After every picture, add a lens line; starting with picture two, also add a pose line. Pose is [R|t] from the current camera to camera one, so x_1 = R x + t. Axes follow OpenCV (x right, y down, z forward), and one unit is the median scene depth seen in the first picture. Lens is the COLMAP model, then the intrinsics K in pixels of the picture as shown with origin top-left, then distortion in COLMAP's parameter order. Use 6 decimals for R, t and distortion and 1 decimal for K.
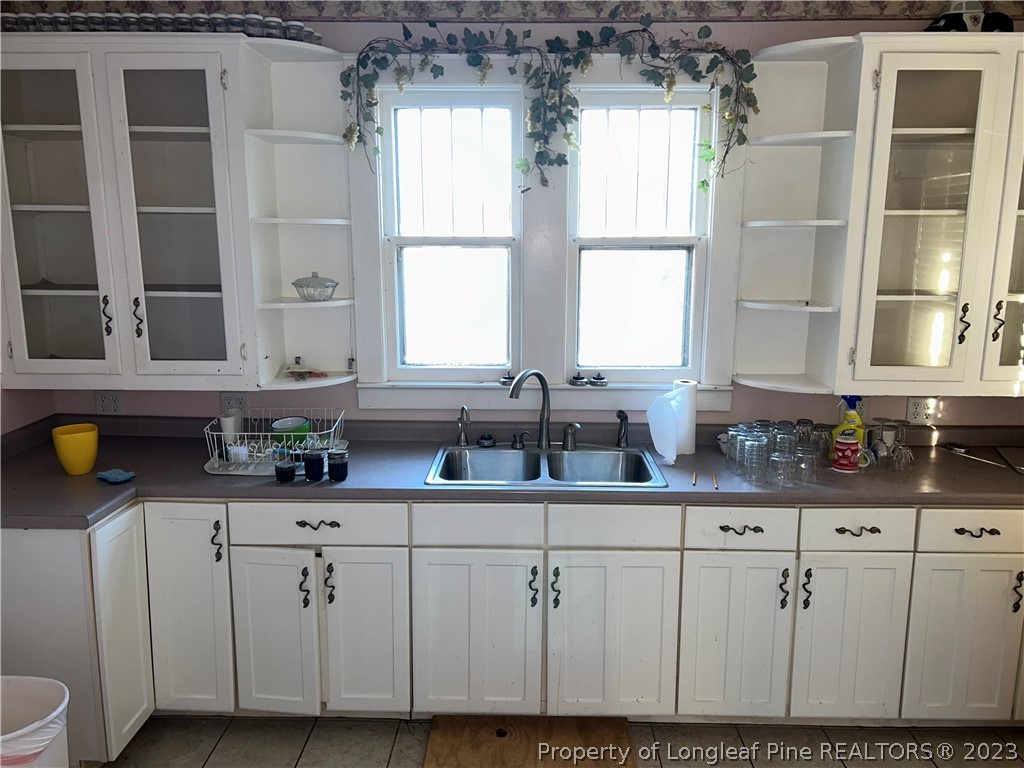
lens RADIAL K [[771.6, 0, 507.7], [0, 771.6, 380.7], [0, 0, 1]] dist [0.027179, -0.004644]
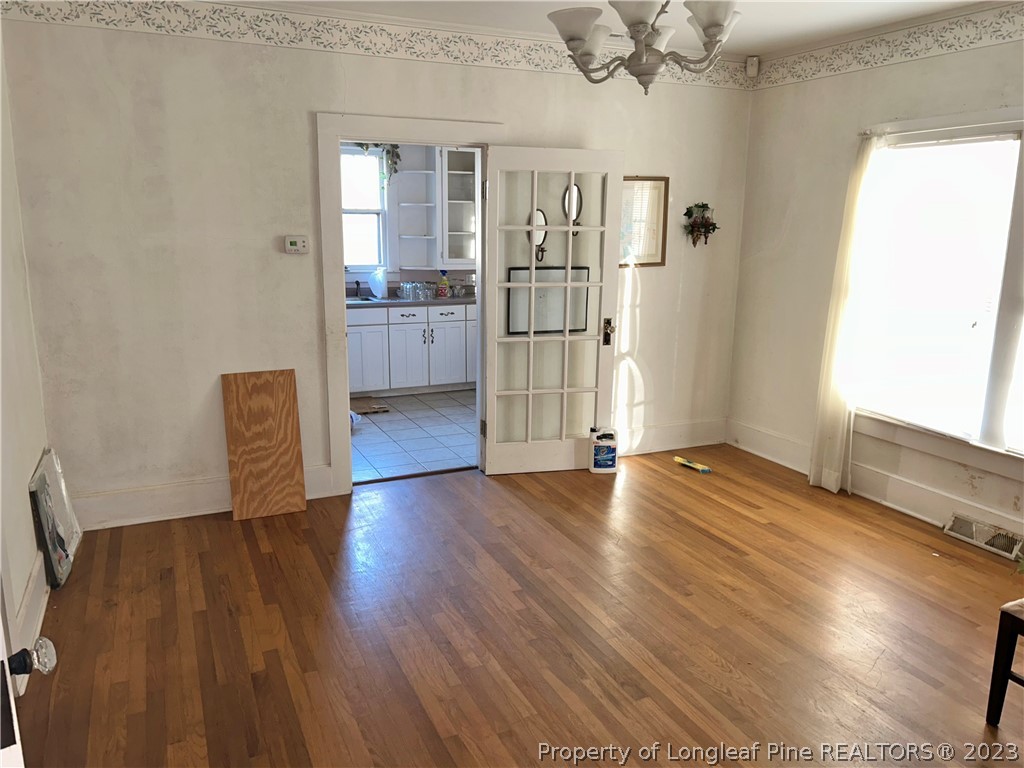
lens RADIAL K [[771.6, 0, 511.7], [0, 771.6, 392.9], [0, 0, 1]] dist [0.027179, -0.004644]
pose [[0.899044, -0.091273, 0.428239, -0.525788], [0.071521, 0.995509, 0.062028, 0.293311], [-0.431977, -0.025138, 0.901534, -1.518728]]
